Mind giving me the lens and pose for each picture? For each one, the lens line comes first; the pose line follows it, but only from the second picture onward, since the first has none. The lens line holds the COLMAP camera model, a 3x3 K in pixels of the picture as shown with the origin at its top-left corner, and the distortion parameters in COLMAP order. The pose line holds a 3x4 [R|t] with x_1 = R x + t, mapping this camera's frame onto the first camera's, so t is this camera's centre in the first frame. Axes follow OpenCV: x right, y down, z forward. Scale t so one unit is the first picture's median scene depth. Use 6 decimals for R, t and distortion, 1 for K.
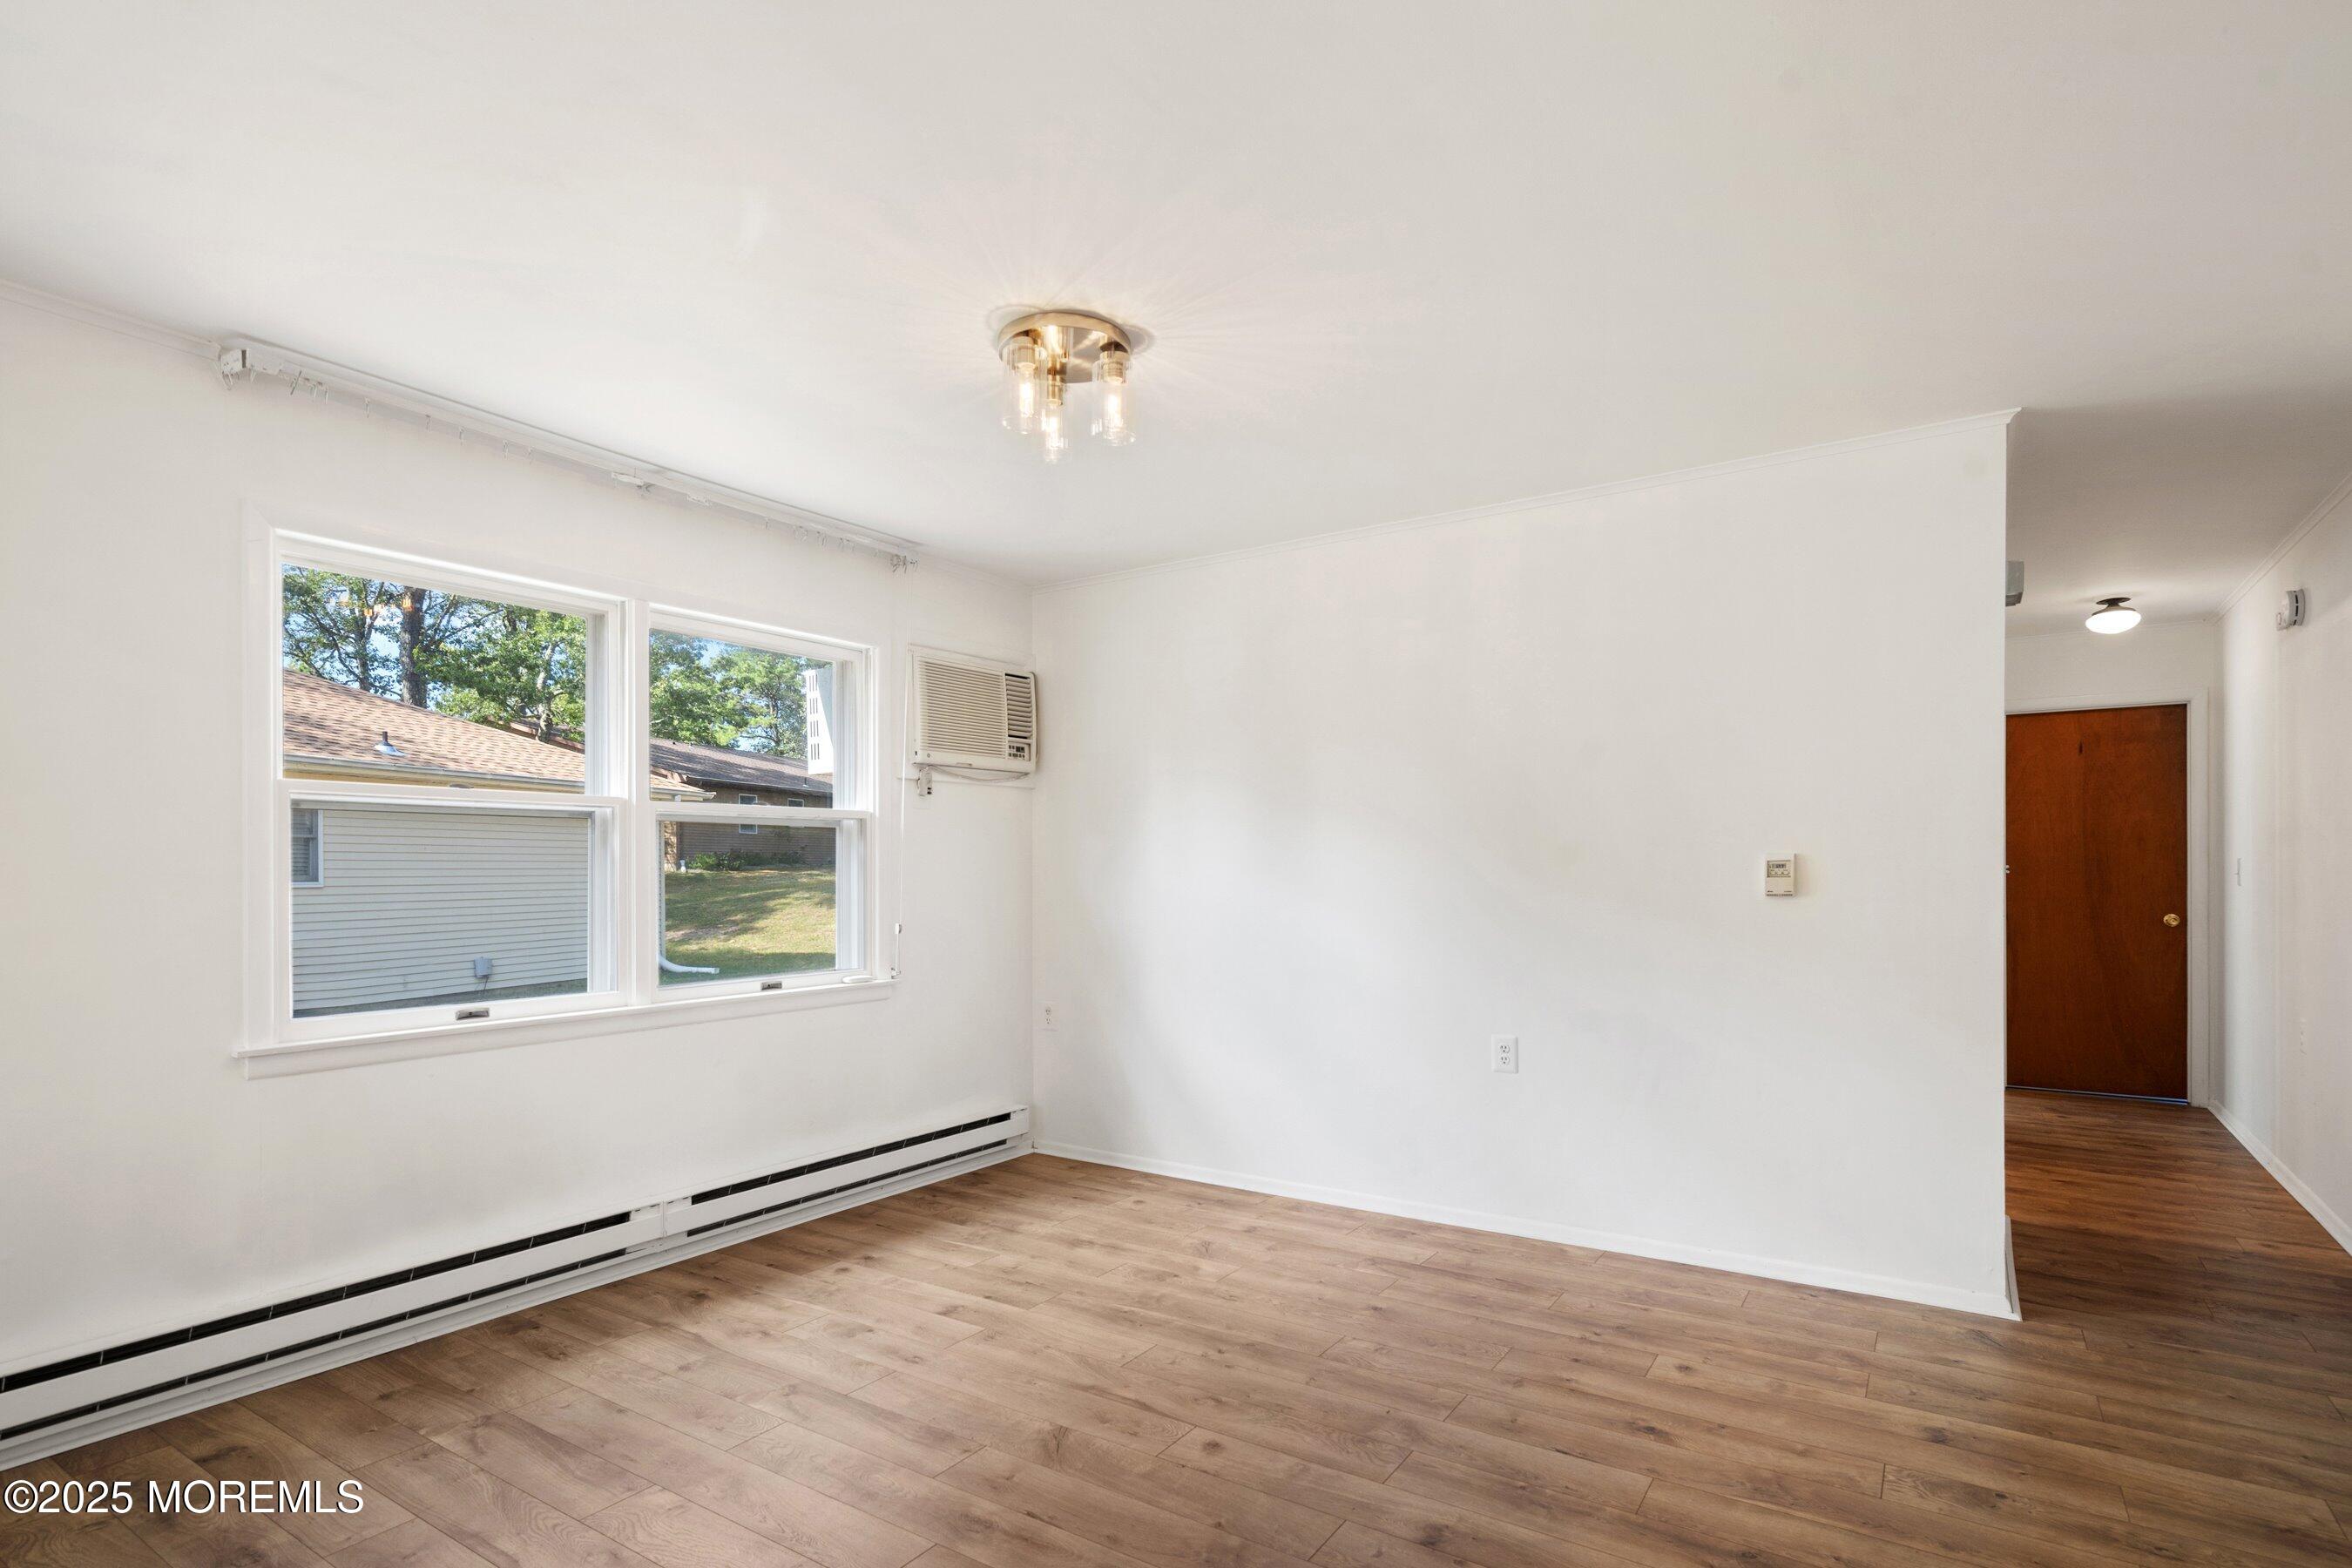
lens RADIAL K [[1146.8, 0, 1180.5], [0, 1146.8, 869.3], [0, 0, 1]] dist [0.000470, -0.000046]
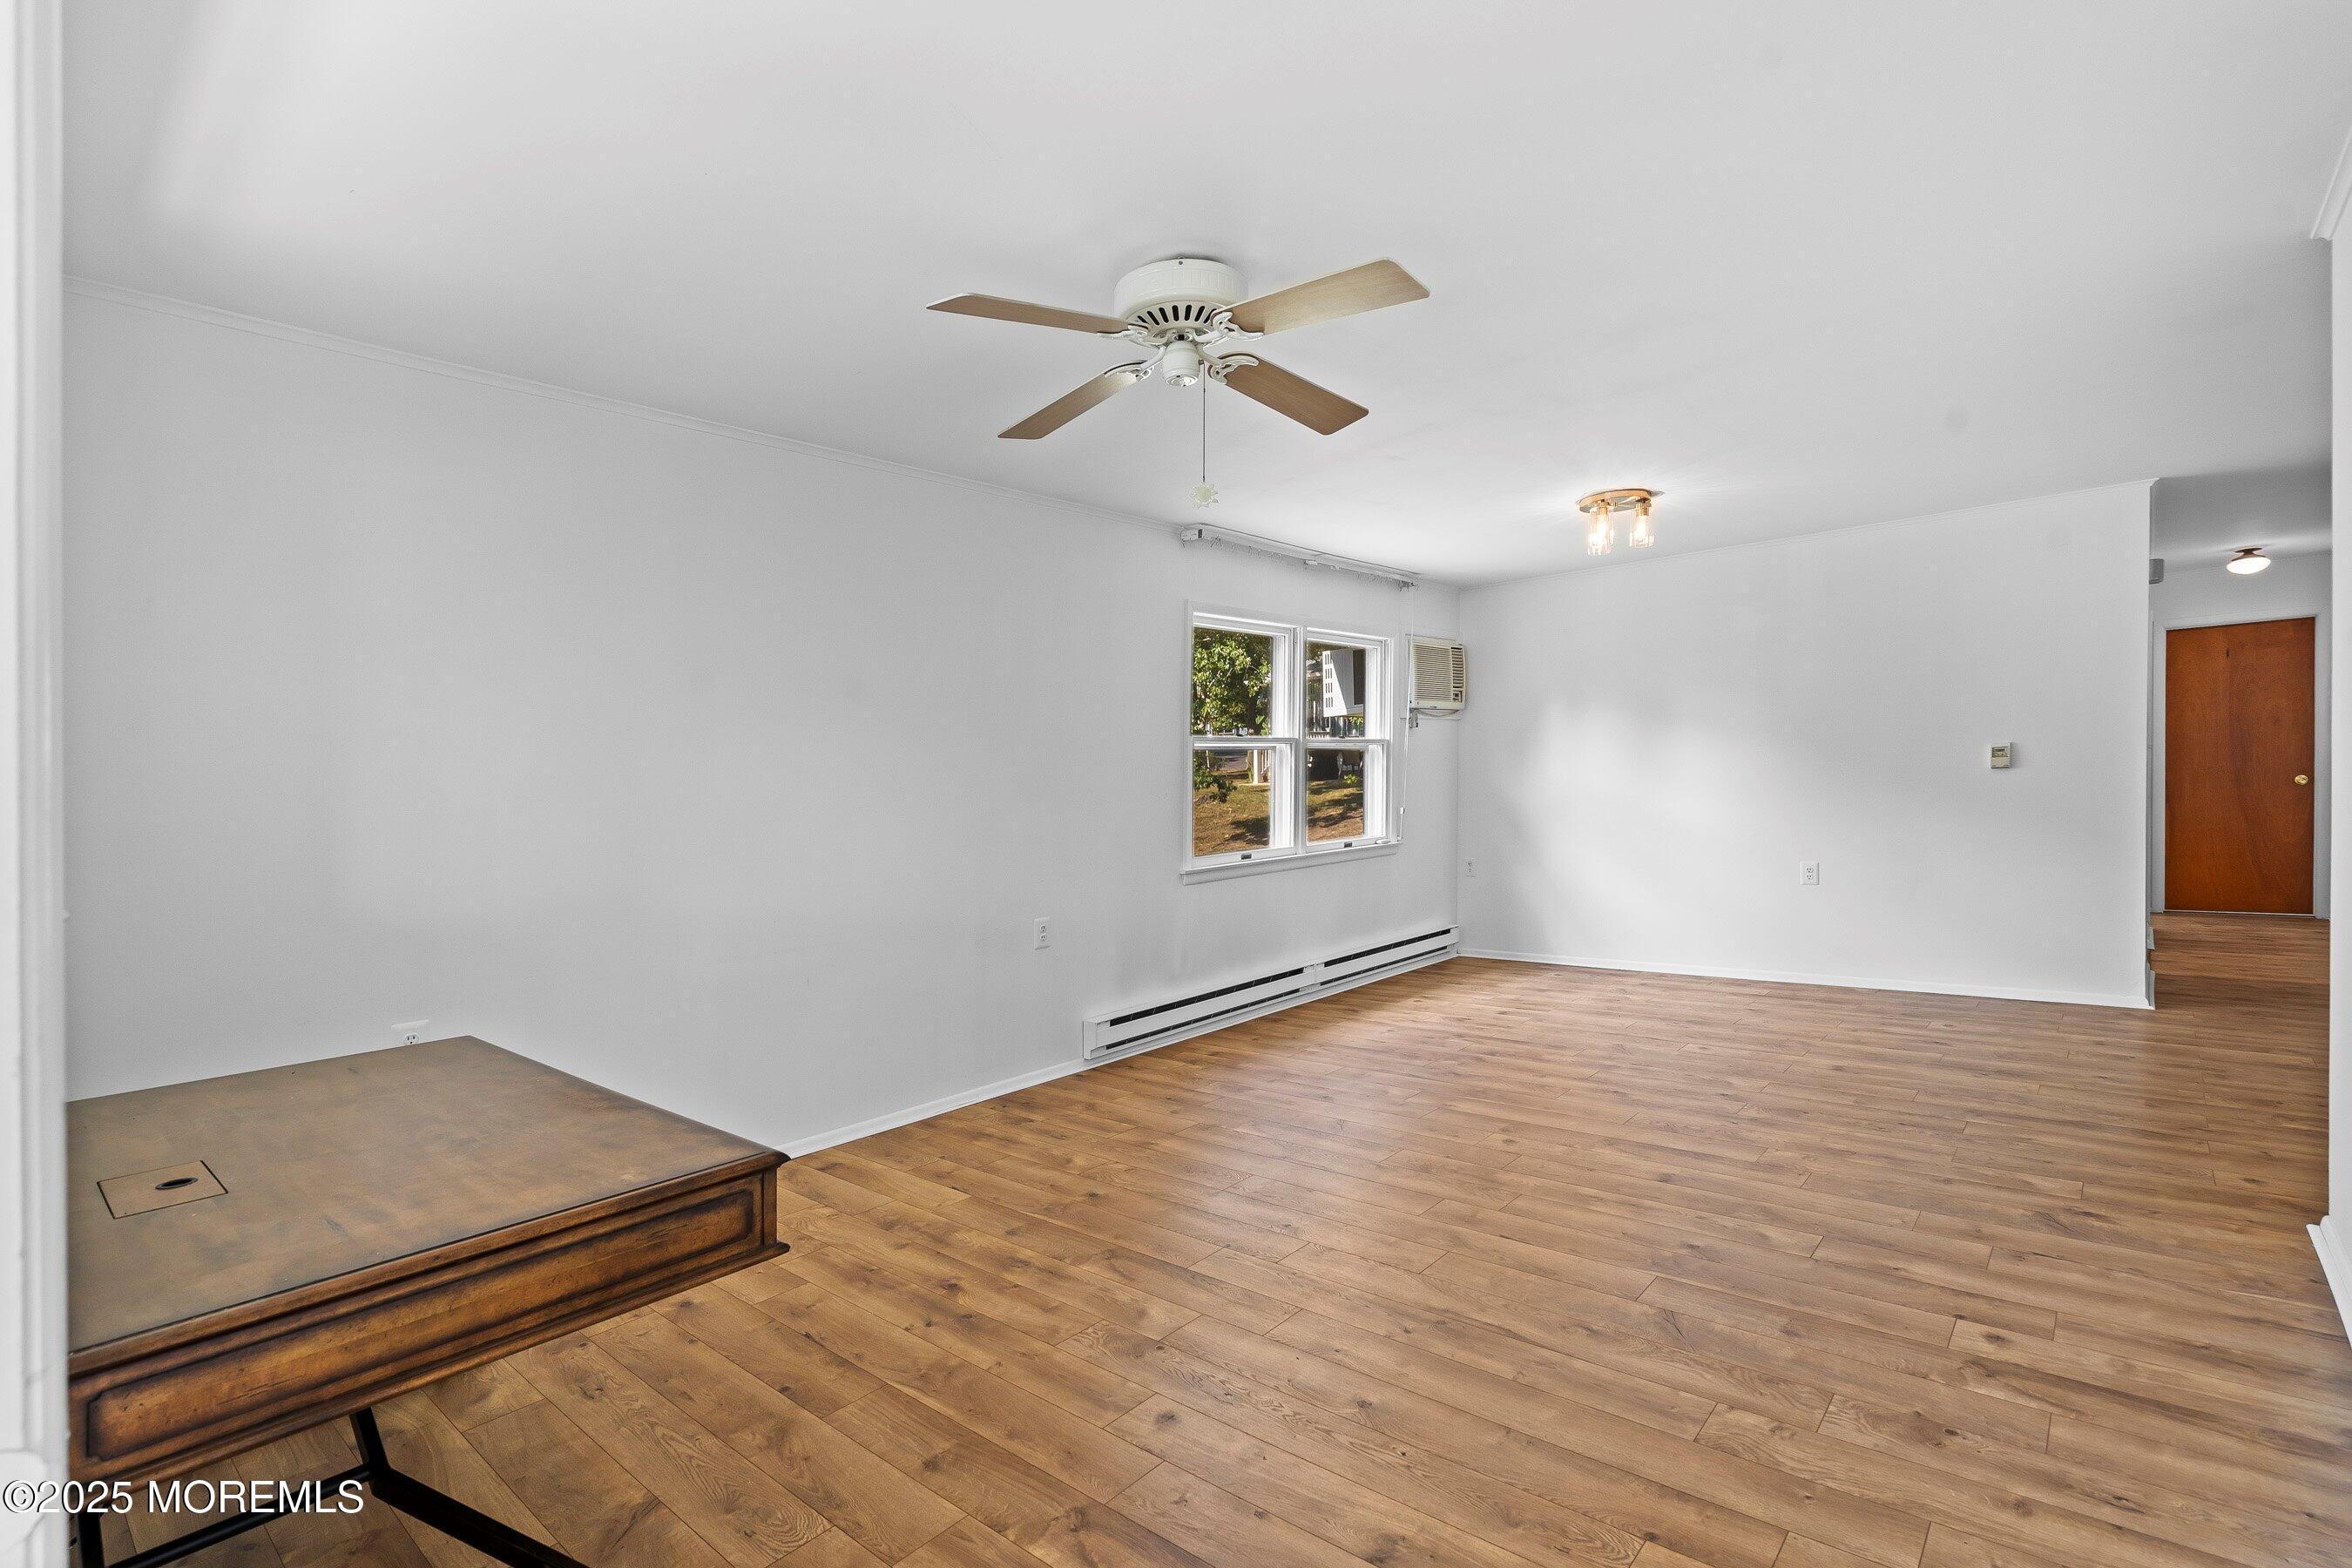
lens RADIAL K [[1074.3, 0, 1173.3], [0, 1074.3, 835.0], [0, 0, 1]] dist [-0.000346, 0.000490]
pose [[0.990321, -0.028825, -0.135772, -0.382226], [0.035823, 0.998137, 0.049381, -0.000458], [0.134096, -0.053767, 0.989509, -0.593187]]
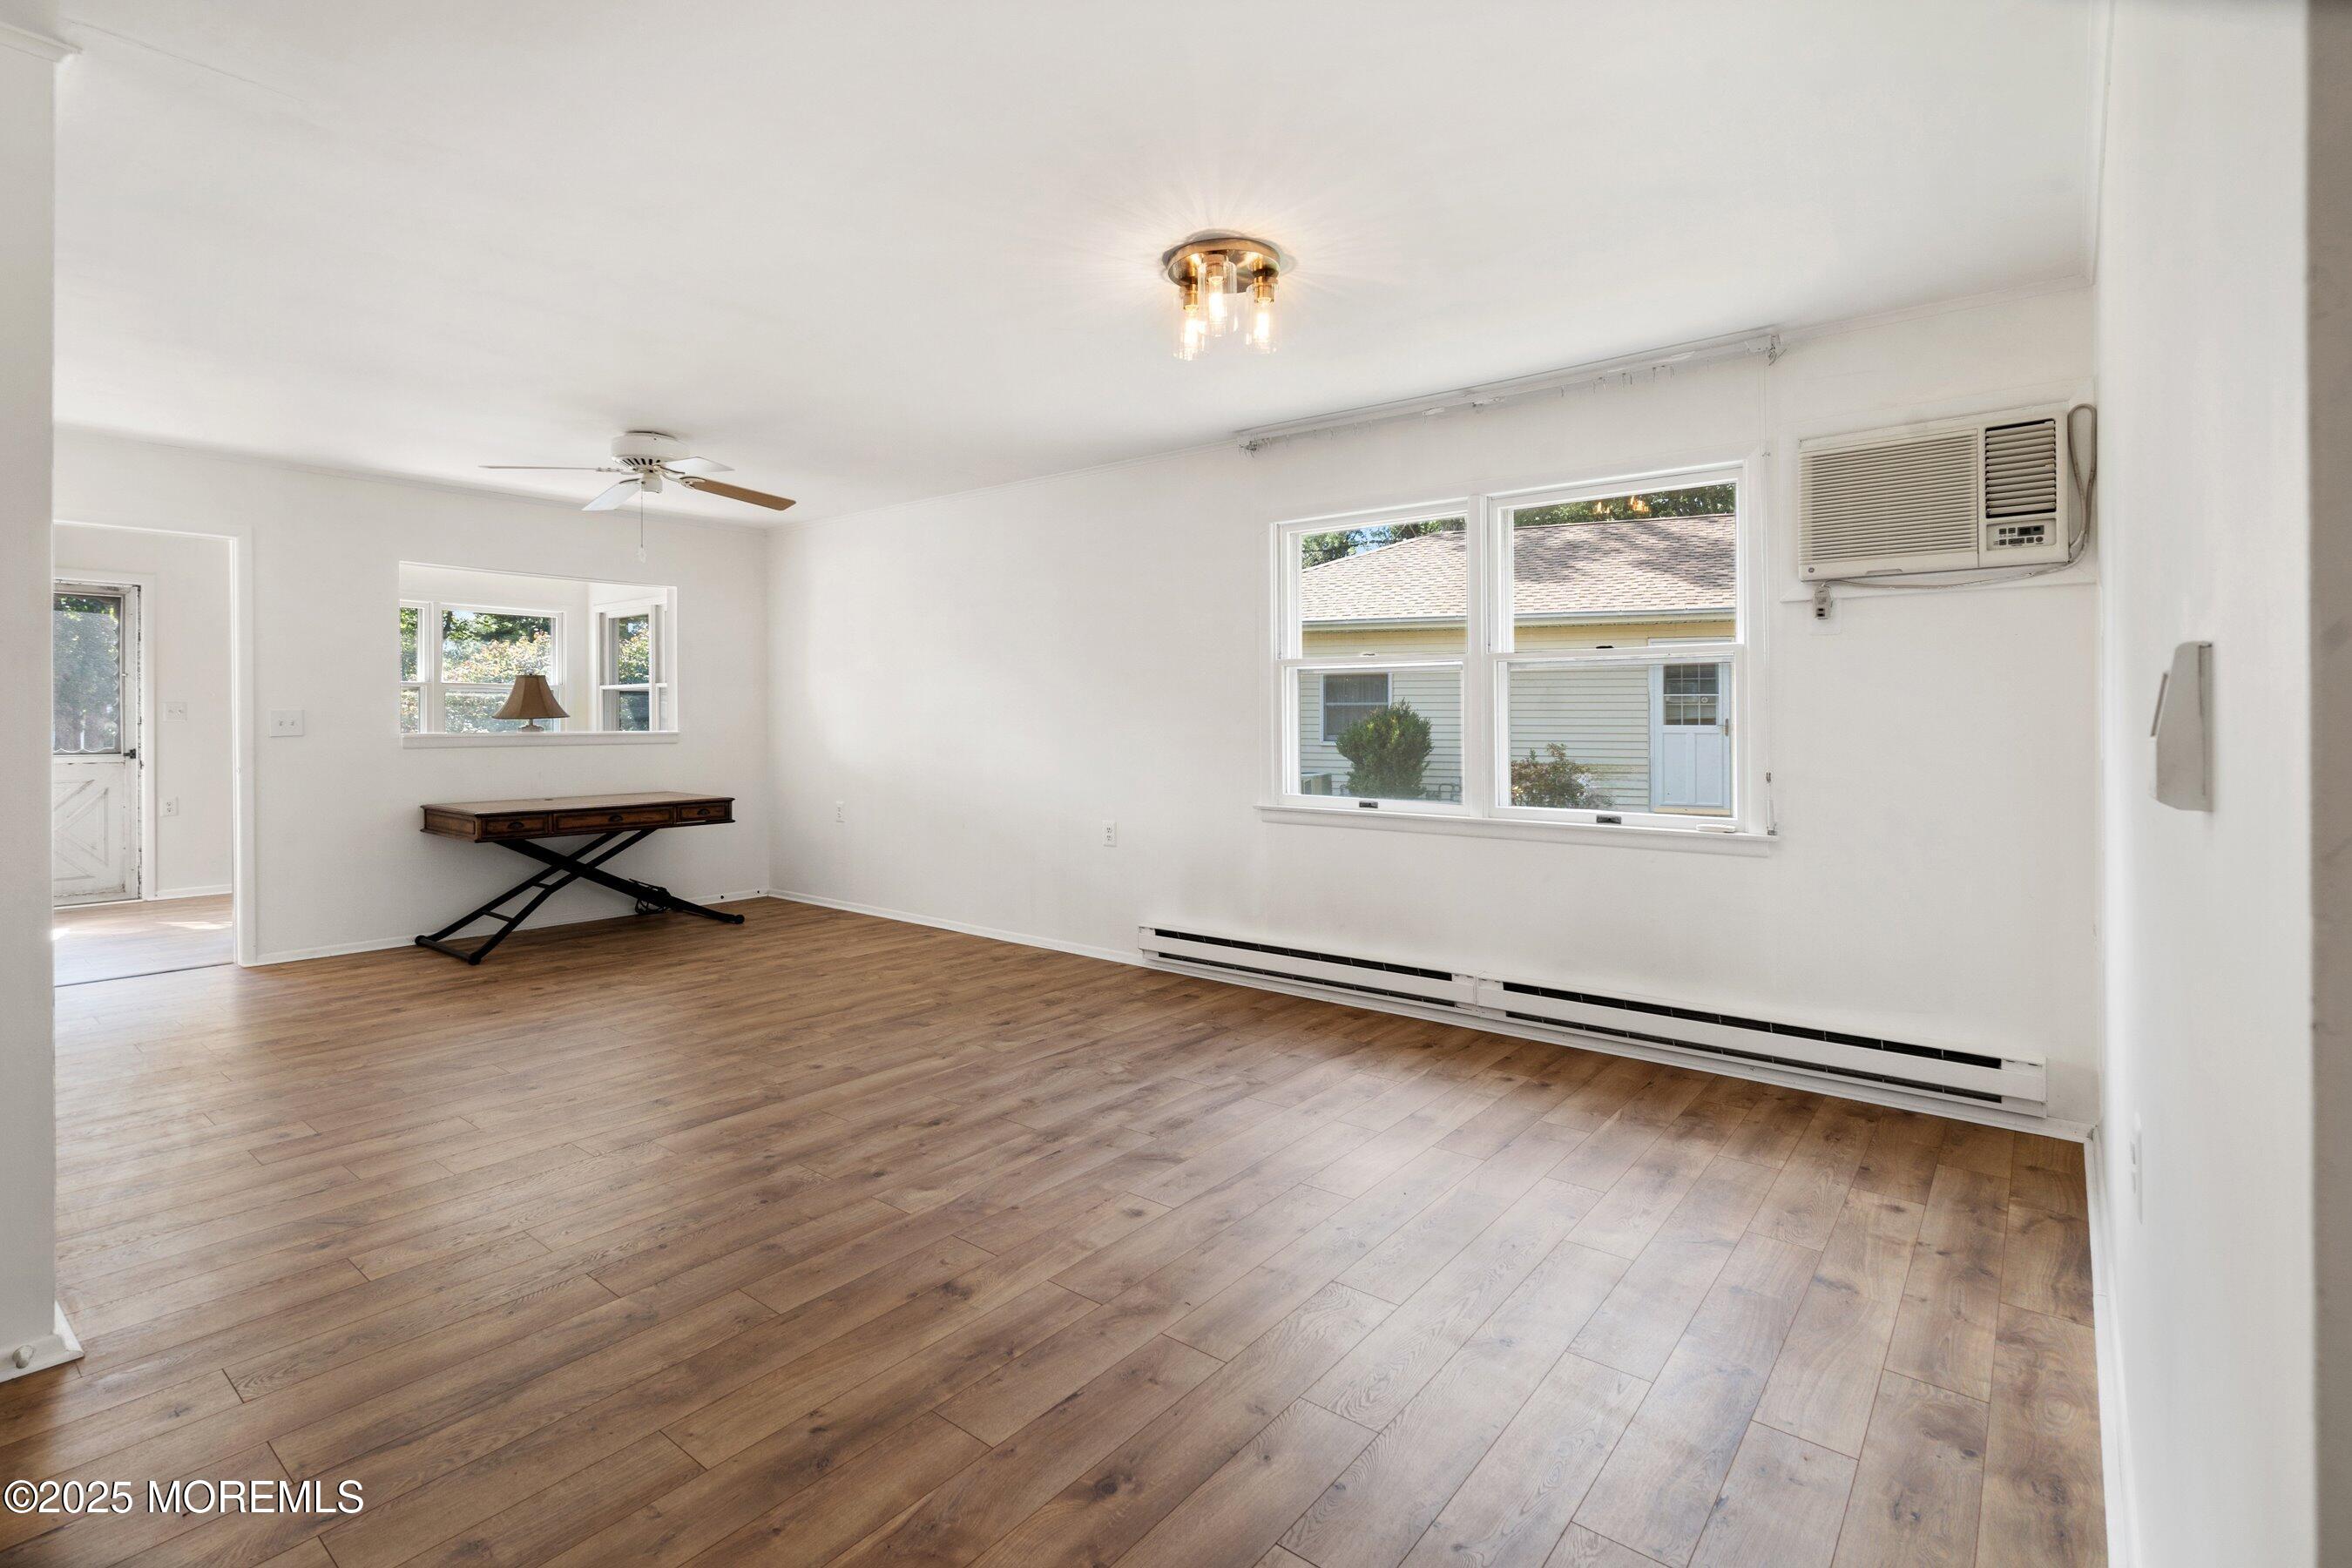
lens RADIAL K [[1120.4, 0, 1184.2], [0, 1120.4, 701.8], [0, 0, 1]] dist [-0.001911, -0.000265]
pose [[-0.077970, -0.007018, -0.996931, 0.677034], [0.001692, 0.999973, -0.007172, 0.000693], [0.996954, -0.002246, -0.077956, 0.673957]]
